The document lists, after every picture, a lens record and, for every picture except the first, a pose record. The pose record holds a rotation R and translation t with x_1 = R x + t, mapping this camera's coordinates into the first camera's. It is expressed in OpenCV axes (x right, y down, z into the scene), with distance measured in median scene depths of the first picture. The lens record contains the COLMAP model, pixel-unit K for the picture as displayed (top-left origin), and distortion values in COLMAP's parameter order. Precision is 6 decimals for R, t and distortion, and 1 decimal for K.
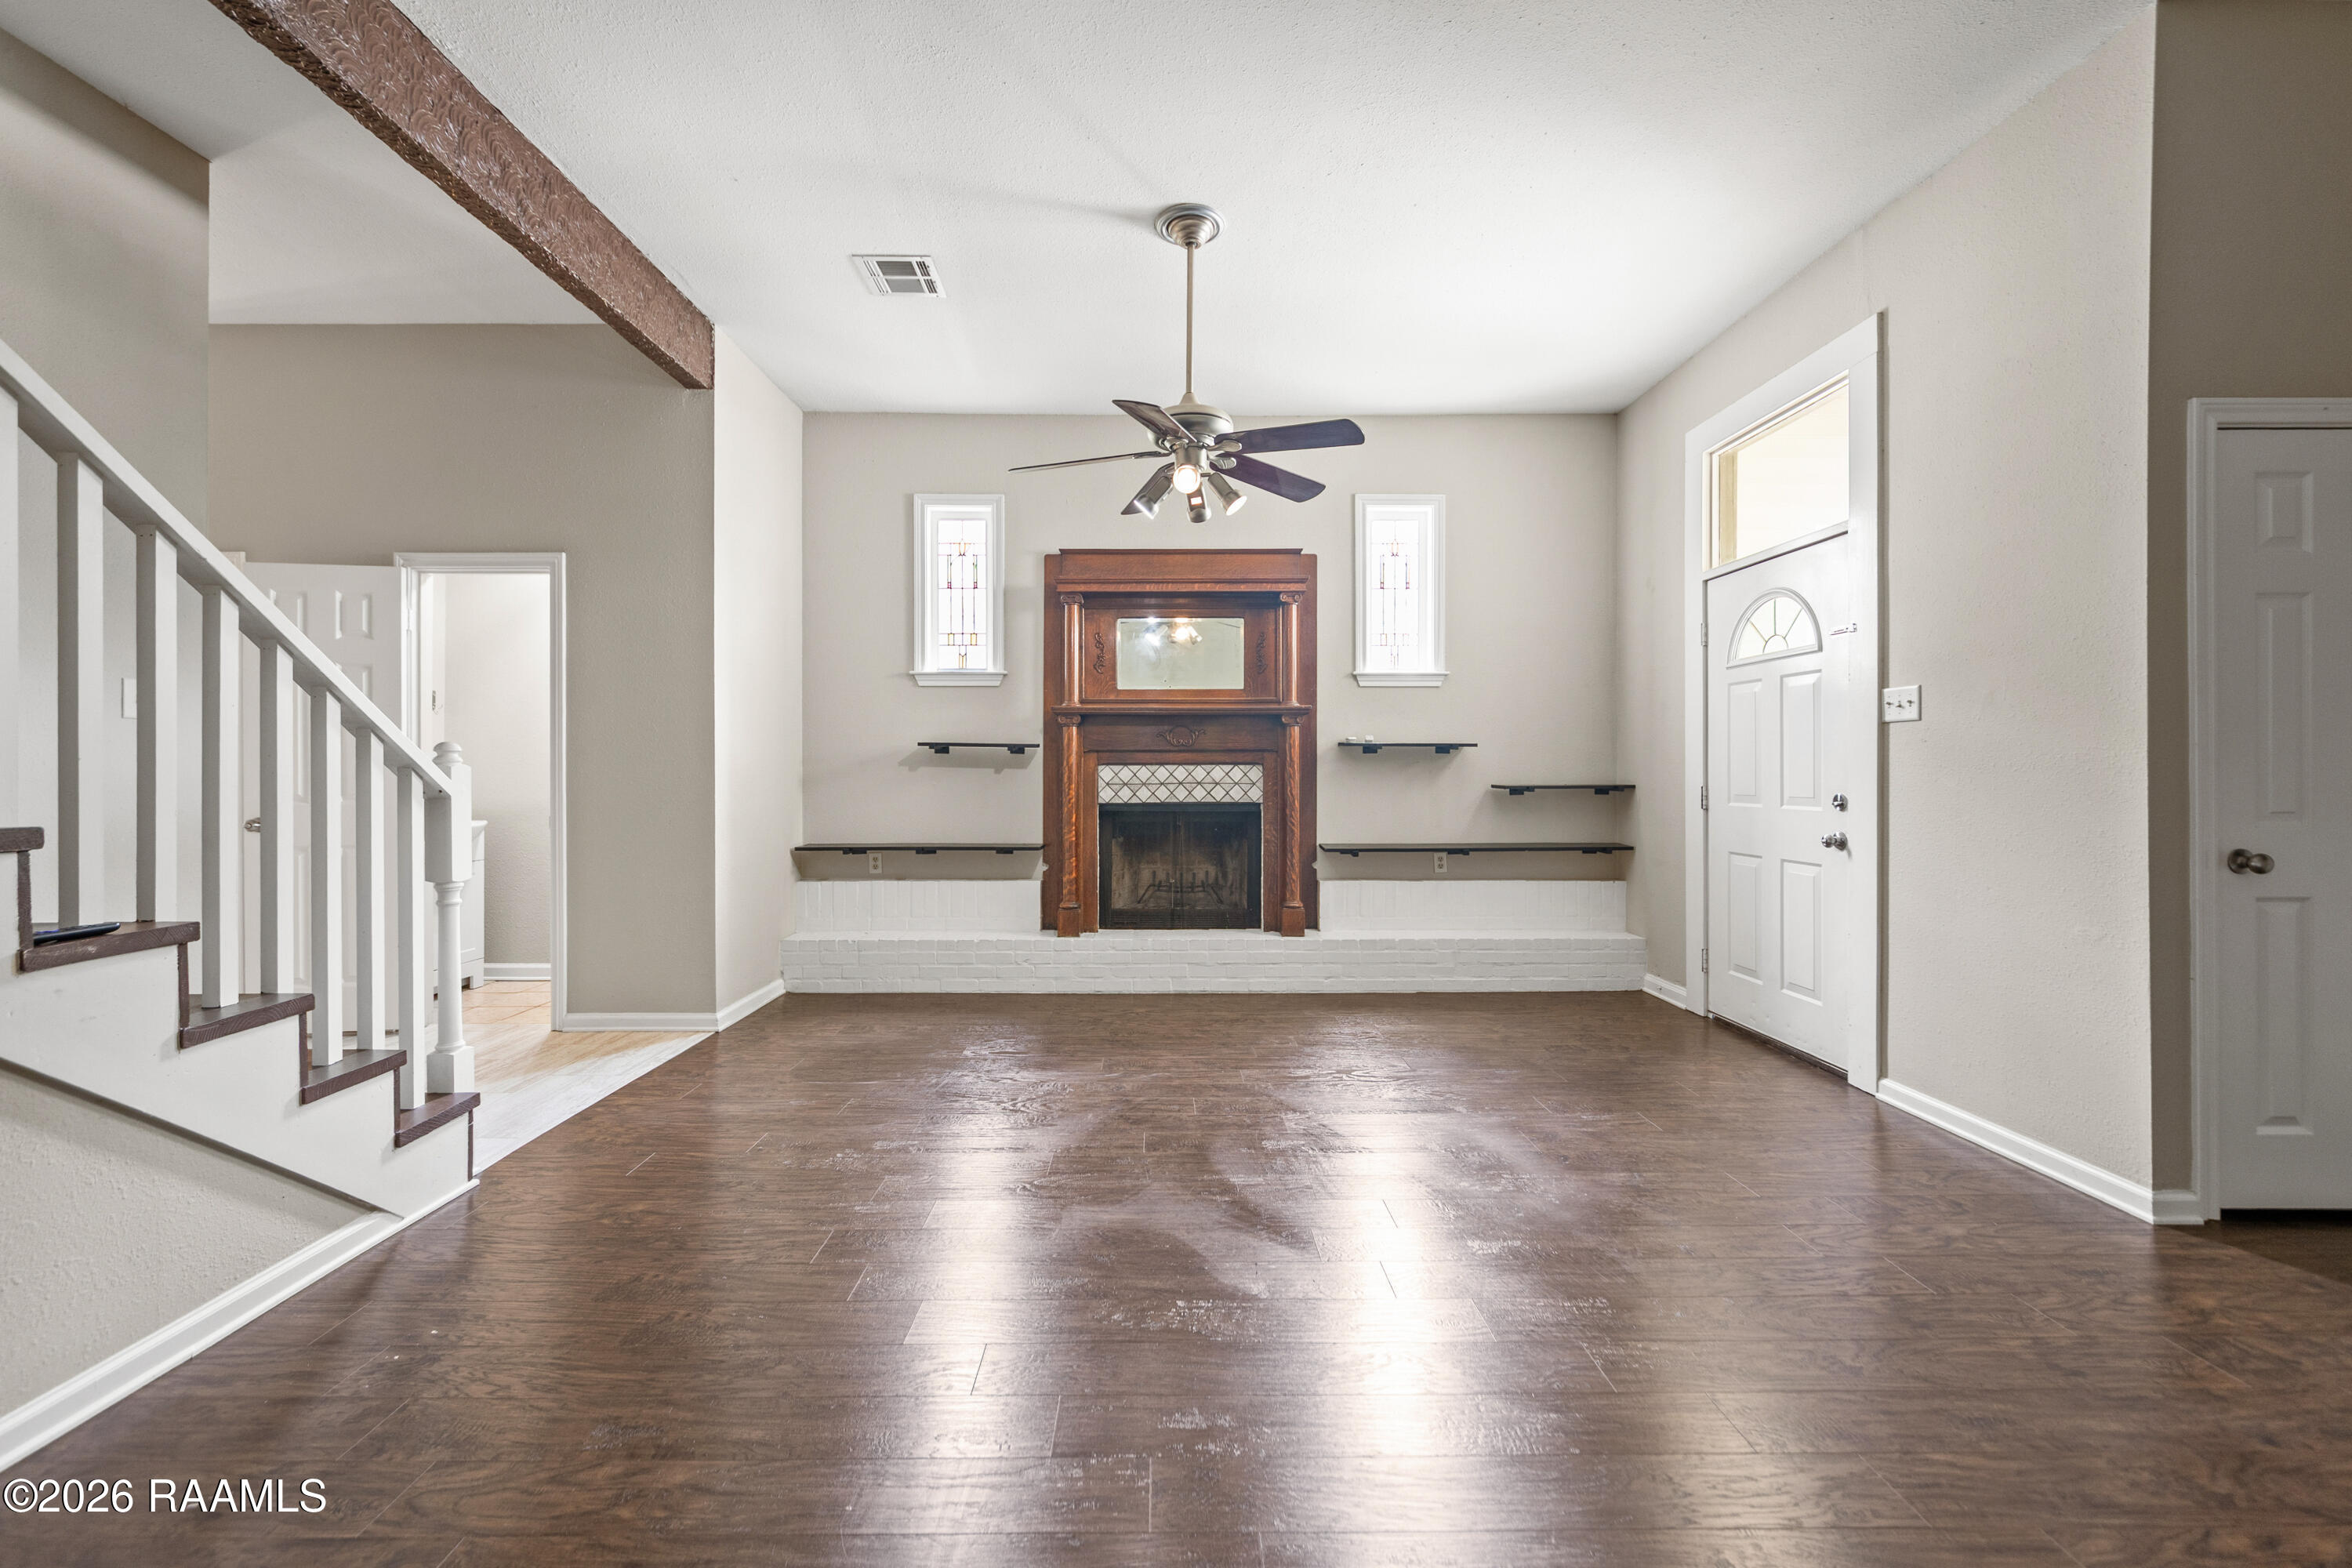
lens RADIAL K [[912.3, 0, 1158.9], [0, 912.3, 771.6], [0, 0, 1]] dist [-0.007700, 0.000669]
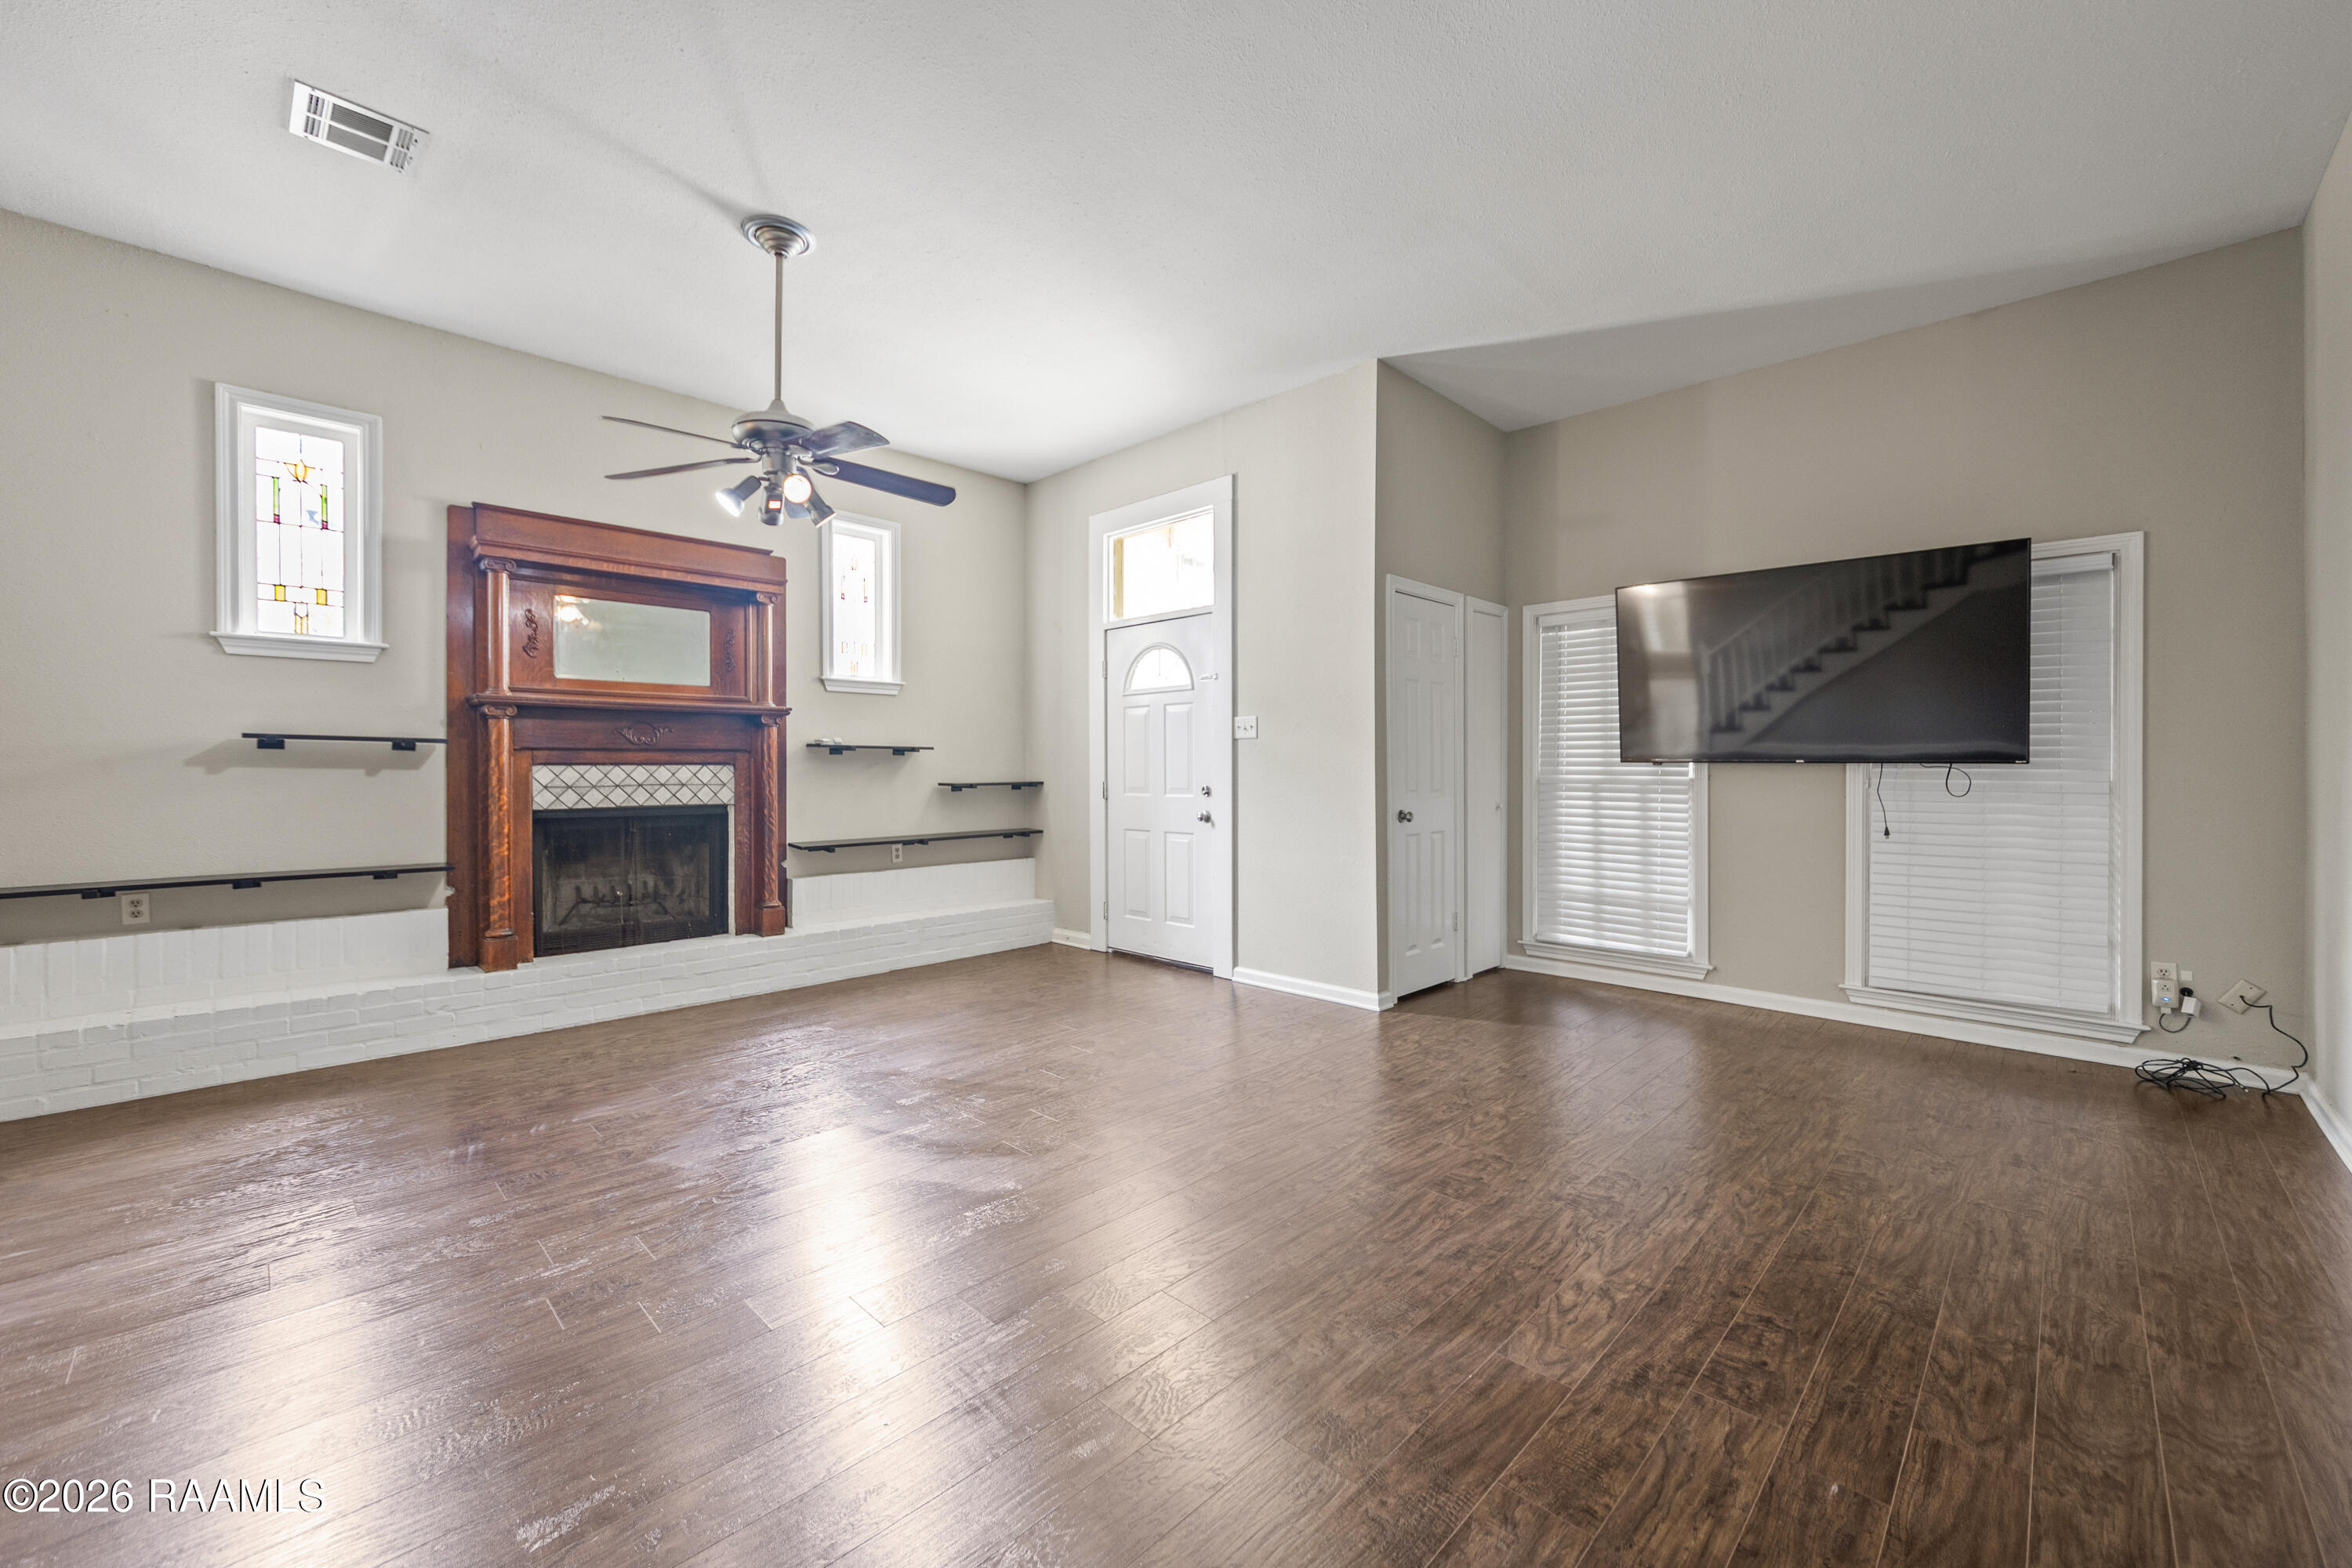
lens RADIAL K [[912.3, 0, 1160.8], [0, 912.3, 772.1], [0, 0, 1]] dist [-0.007700, 0.000669]
pose [[0.713480, -0.004697, 0.700660, -0.243454], [0.002580, 0.999988, 0.004076, -0.002580], [-0.700671, -0.001101, 0.713483, -0.016085]]
